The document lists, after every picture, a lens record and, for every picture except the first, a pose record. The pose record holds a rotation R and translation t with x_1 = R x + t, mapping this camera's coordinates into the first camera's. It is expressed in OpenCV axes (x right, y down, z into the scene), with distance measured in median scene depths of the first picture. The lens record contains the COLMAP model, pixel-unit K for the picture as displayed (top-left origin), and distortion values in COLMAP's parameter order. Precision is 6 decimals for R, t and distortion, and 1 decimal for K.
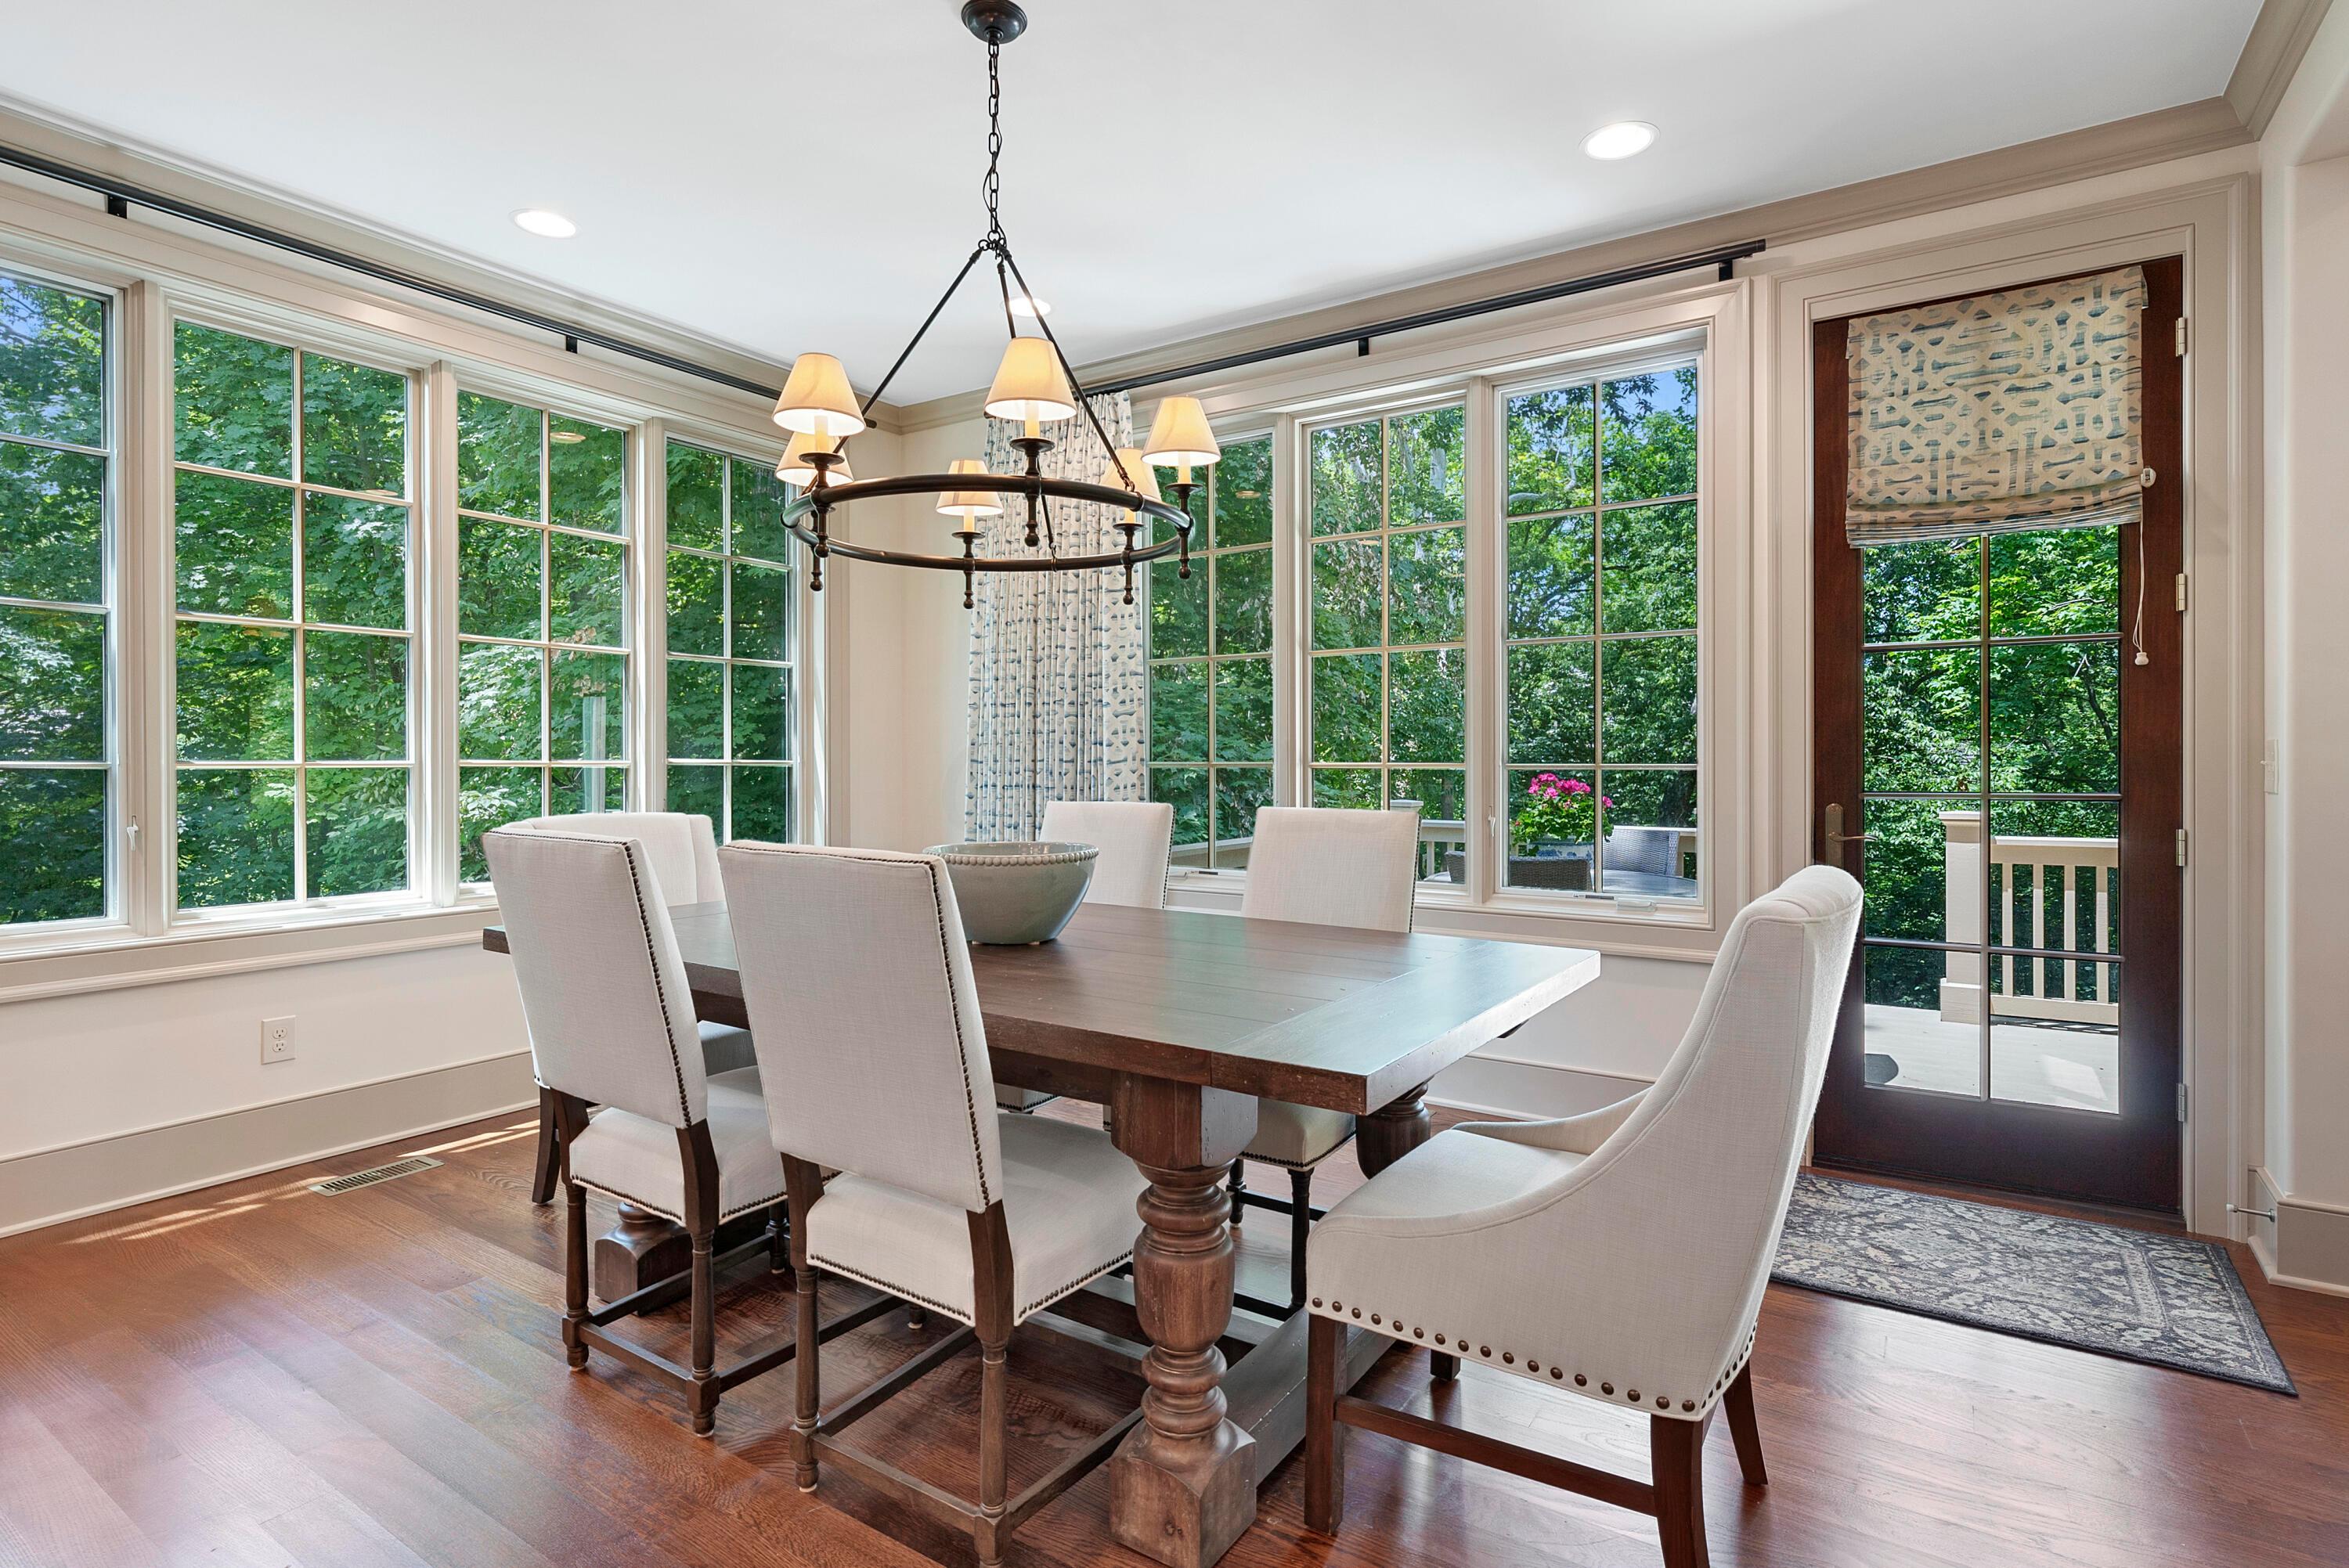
lens RADIAL K [[1167.2, 0, 1176.8], [0, 1167.2, 774.3], [0, 0, 1]] dist [0.001047, 0.000449]
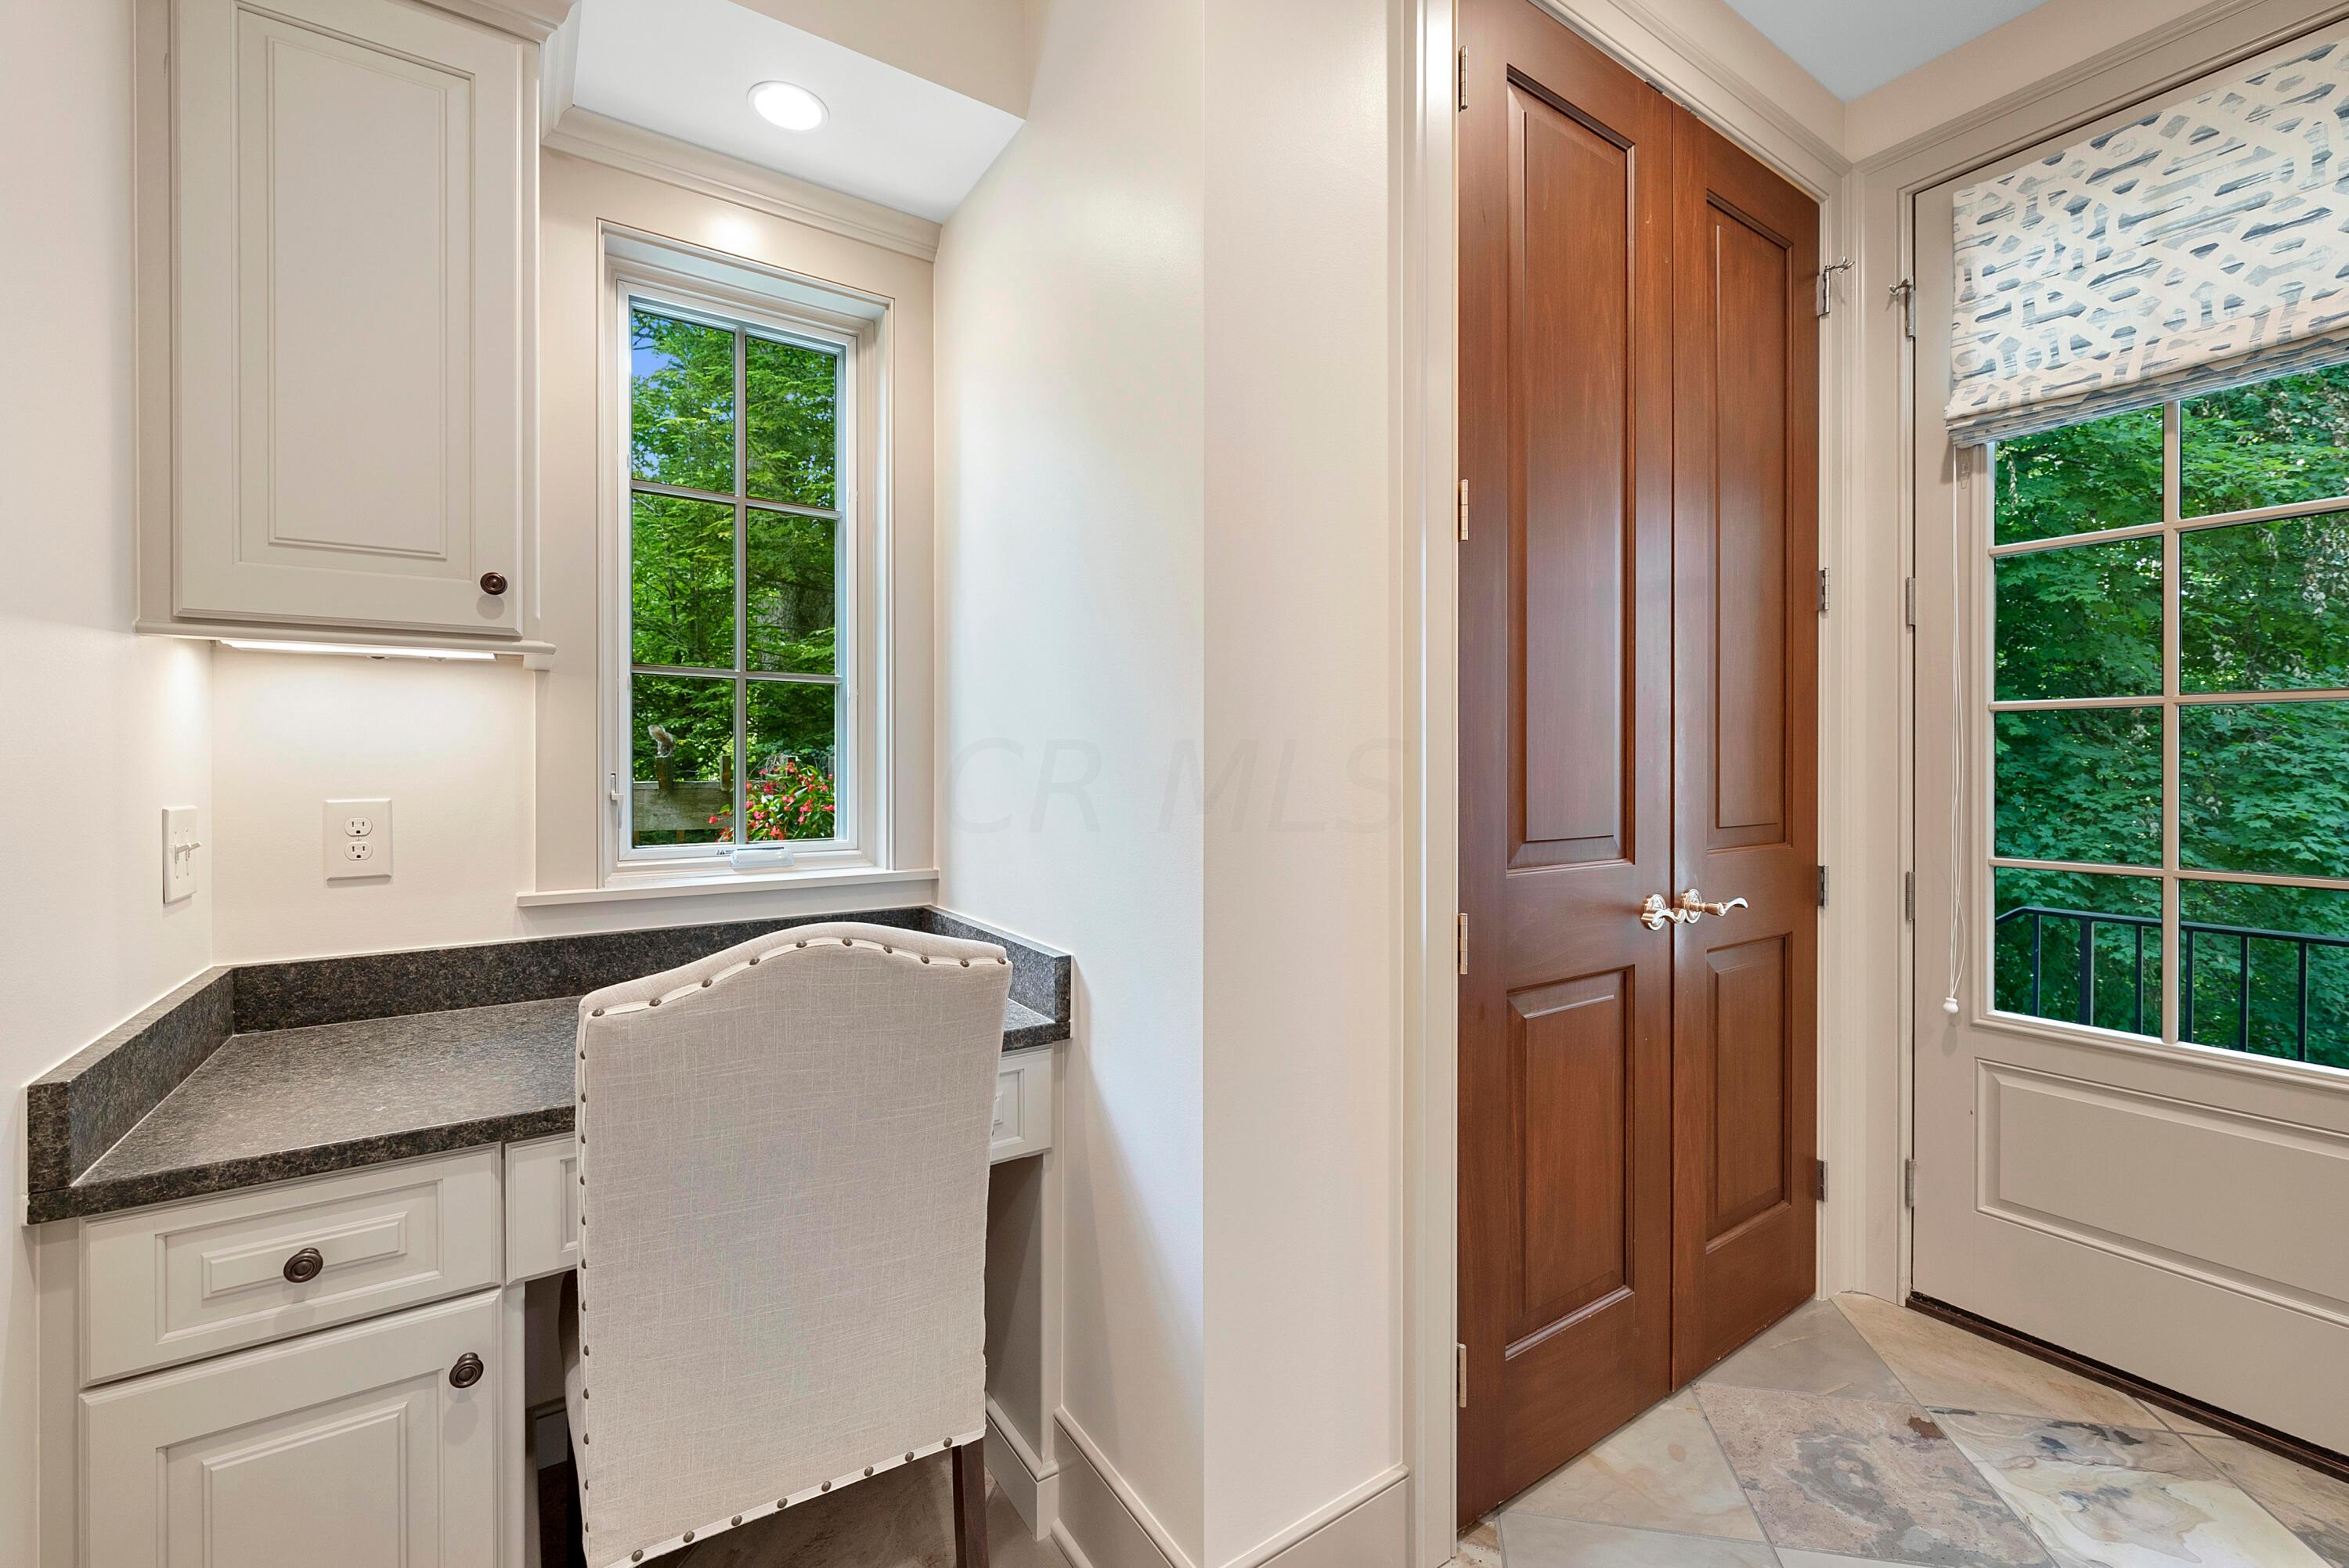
lens RADIAL K [[982.7, 0, 1175.4], [0, 982.7, 772.7], [0, 0, 1]] dist [0.000167, 0.000177]
pose [[0.922987, -0.000145, -0.384832, 0.344915], [-0.001344, 0.999993, -0.003601, -0.009977], [0.384829, 0.003841, 0.922980, 0.222617]]
